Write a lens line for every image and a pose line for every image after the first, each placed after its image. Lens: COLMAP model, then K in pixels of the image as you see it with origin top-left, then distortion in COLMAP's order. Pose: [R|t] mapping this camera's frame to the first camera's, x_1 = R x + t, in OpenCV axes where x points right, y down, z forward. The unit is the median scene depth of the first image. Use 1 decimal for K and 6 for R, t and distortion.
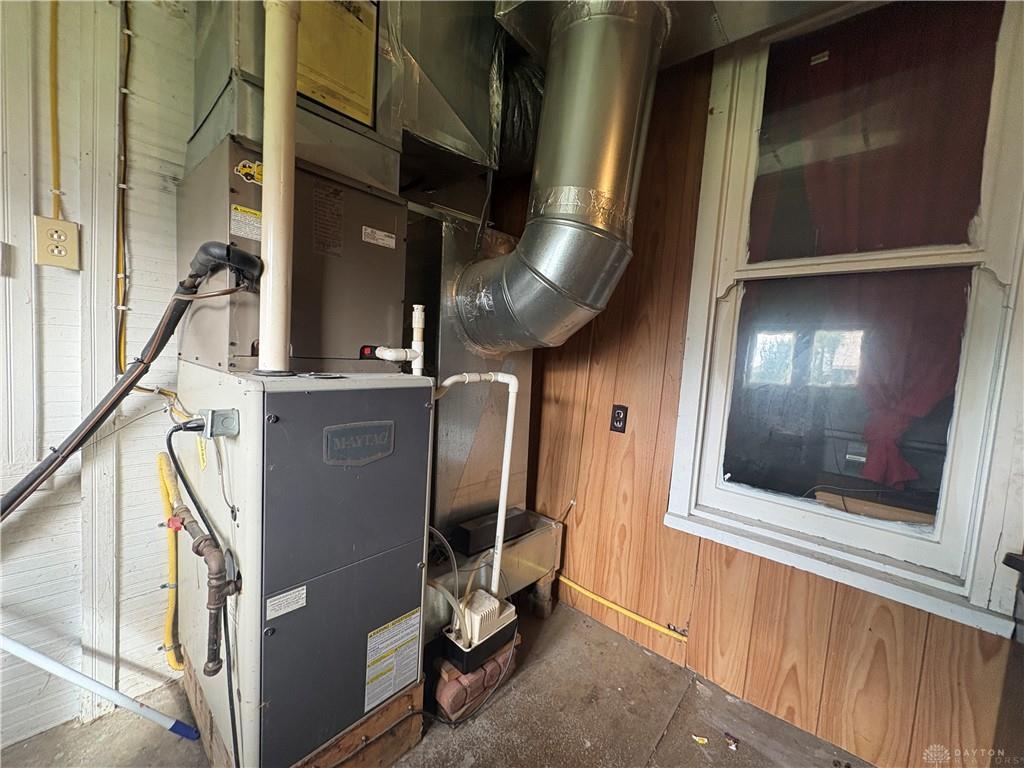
lens RADIAL K [[403.9, 0, 514.6], [0, 403.9, 380.6], [0, 0, 1]] dist [-0.001427, -0.000071]
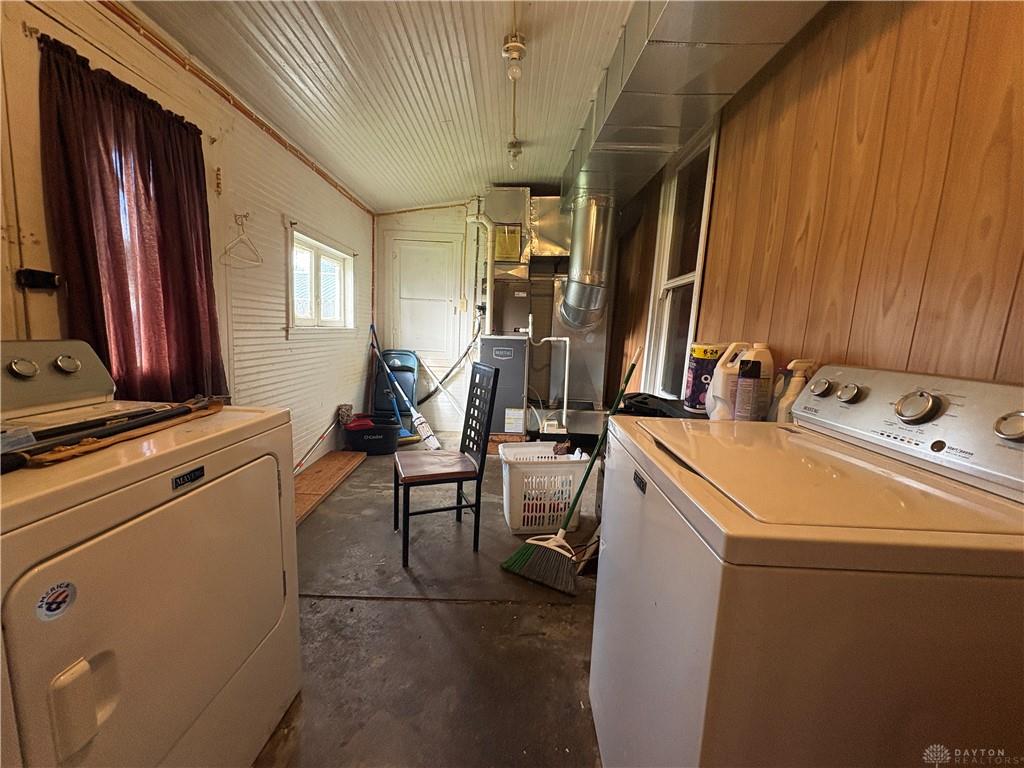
lens RADIAL K [[403.9, 0, 512.2], [0, 403.9, 388.0], [0, 0, 1]] dist [-0.001427, -0.000071]
pose [[0.645667, 0.073124, -0.760110, 2.164605], [-0.052246, 0.997302, 0.051563, 0.237766], [0.761829, 0.006420, 0.647746, -1.160368]]
